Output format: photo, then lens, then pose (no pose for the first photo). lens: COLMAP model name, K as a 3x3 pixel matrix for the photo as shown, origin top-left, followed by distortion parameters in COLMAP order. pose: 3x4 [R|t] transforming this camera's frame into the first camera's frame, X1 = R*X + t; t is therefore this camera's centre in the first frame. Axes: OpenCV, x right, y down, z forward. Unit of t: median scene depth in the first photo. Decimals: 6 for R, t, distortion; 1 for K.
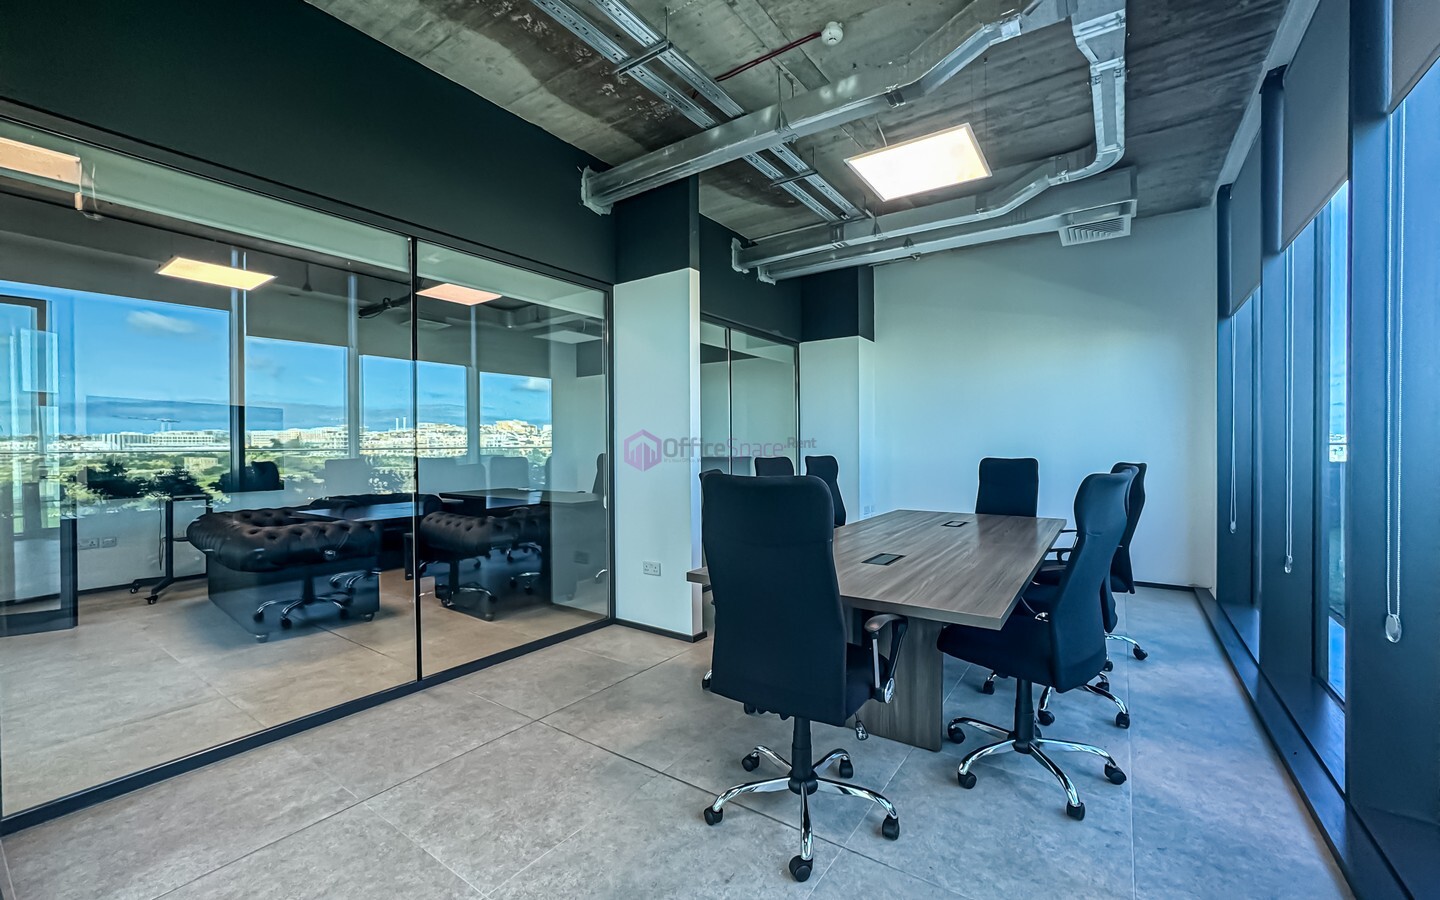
lens RADIAL K [[580.3, 0, 716.9], [0, 580.3, 453.7], [0, 0, 1]] dist [-0.044257, 0.018844]
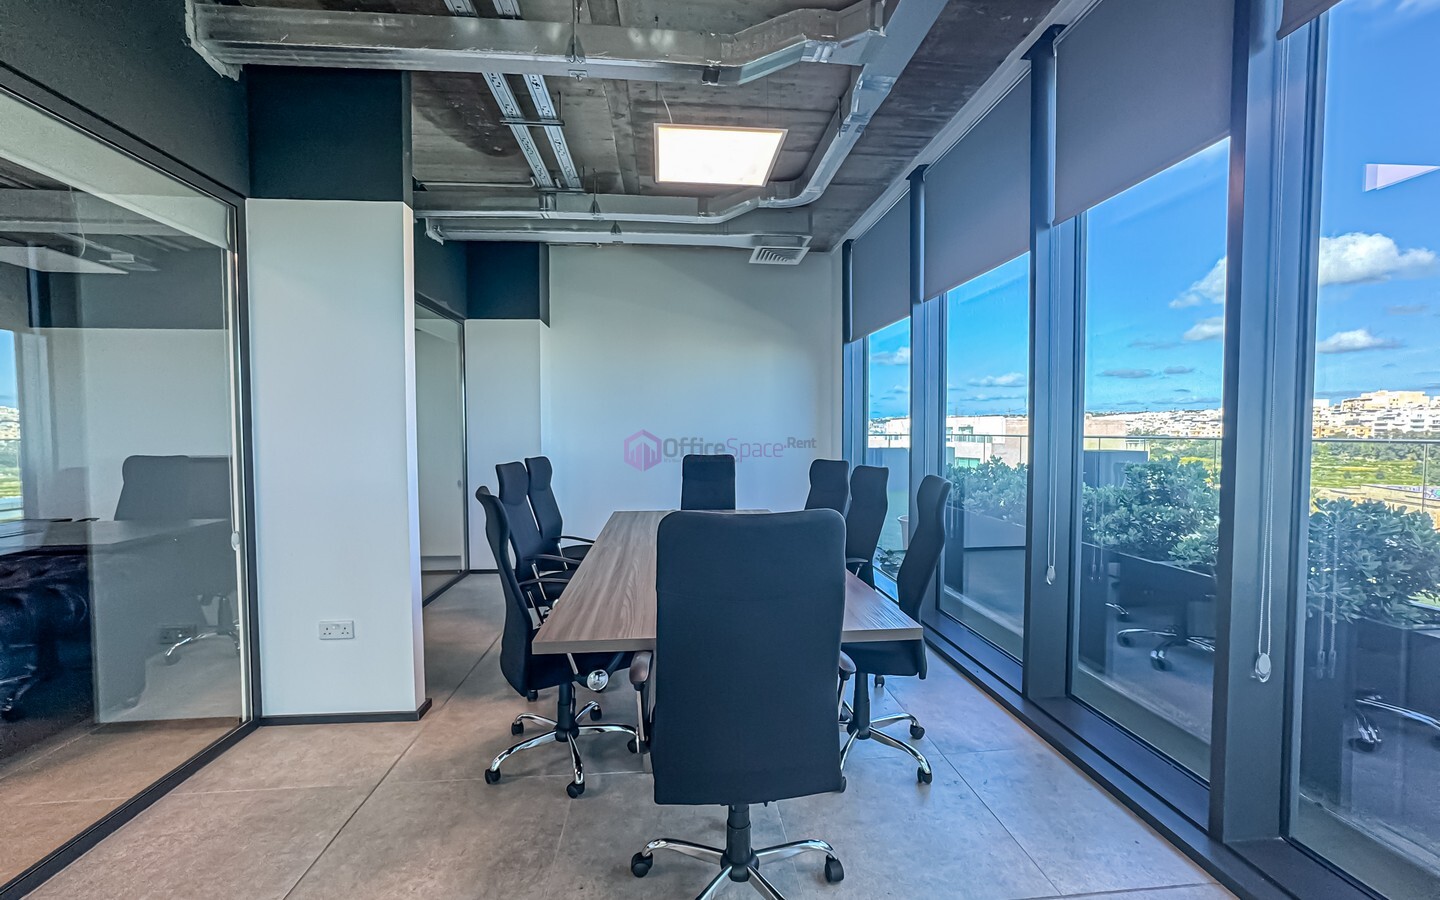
lens RADIAL K [[580.3, 0, 716.9], [0, 580.3, 453.7], [0, 0, 1]] dist [-0.044257, 0.018844]
pose [[0.760325, -0.024103, 0.649096, -0.206899], [0.006725, 0.999550, 0.029239, -0.028634], [-0.649508, -0.017865, 0.760145, 0.200230]]
